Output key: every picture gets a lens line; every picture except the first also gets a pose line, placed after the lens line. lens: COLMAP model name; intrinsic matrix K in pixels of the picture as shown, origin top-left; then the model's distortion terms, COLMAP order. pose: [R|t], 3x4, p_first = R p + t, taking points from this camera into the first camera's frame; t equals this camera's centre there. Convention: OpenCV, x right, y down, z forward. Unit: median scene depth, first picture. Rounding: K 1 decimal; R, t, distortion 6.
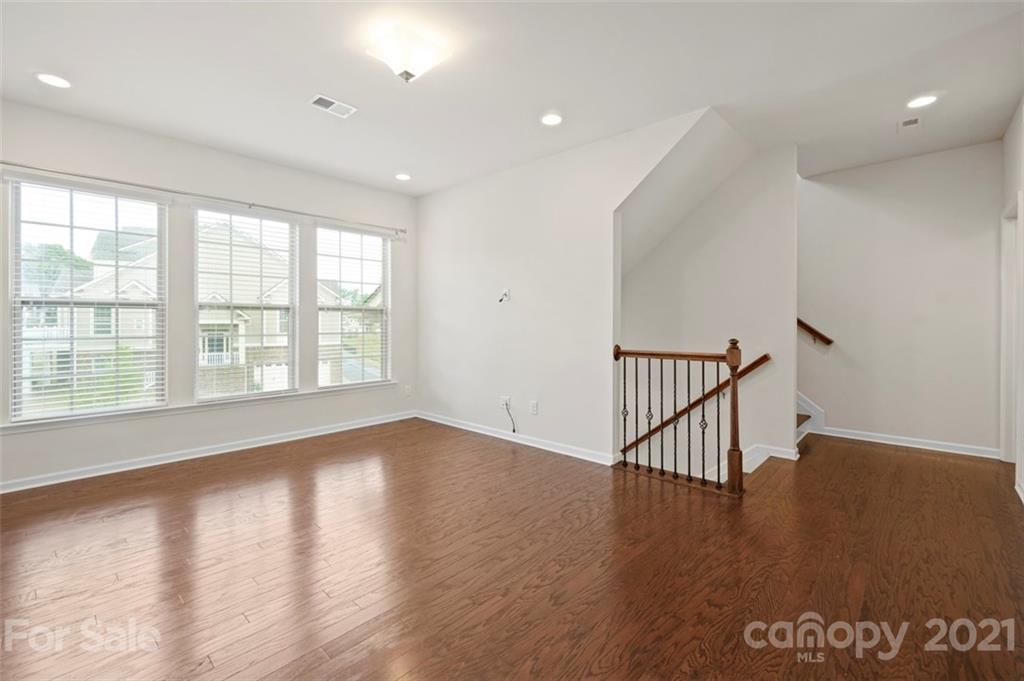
lens RADIAL K [[448.7, 0, 506.6], [0, 448.7, 327.1], [0, 0, 1]] dist [-0.001336, -0.000253]
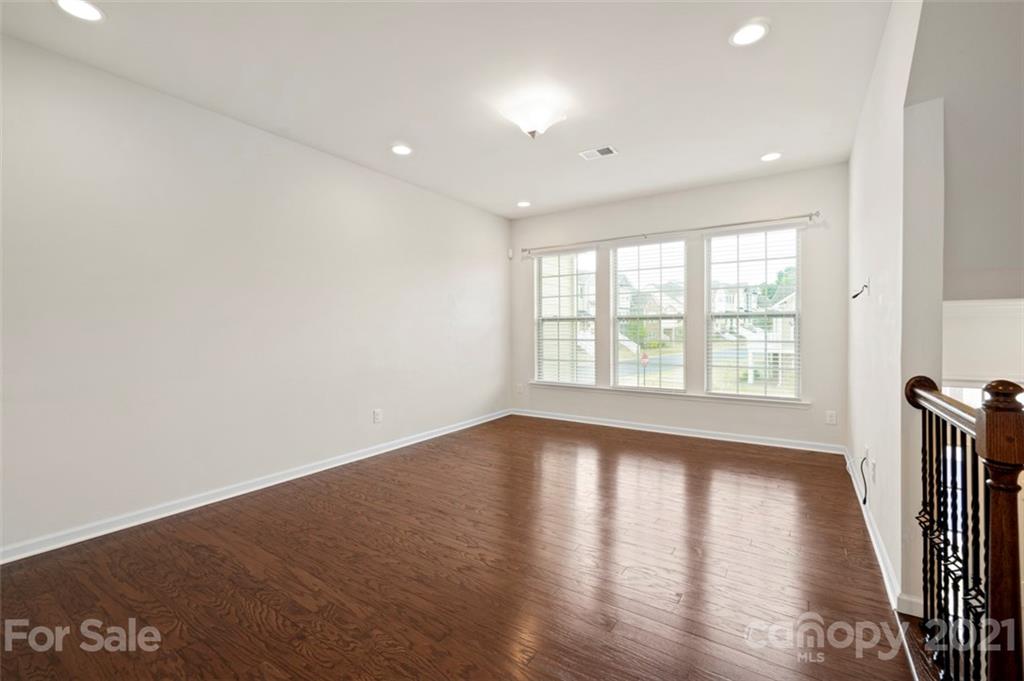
lens RADIAL K [[444.9, 0, 512.0], [0, 444.9, 340.5], [0, 0, 1]] dist [-0.000506, 0.000006]
pose [[0.156961, 0.023895, -0.987316, 0.544995], [-0.007798, 0.999706, 0.022956, -0.006018], [0.987574, 0.004096, 0.157101, 0.404772]]
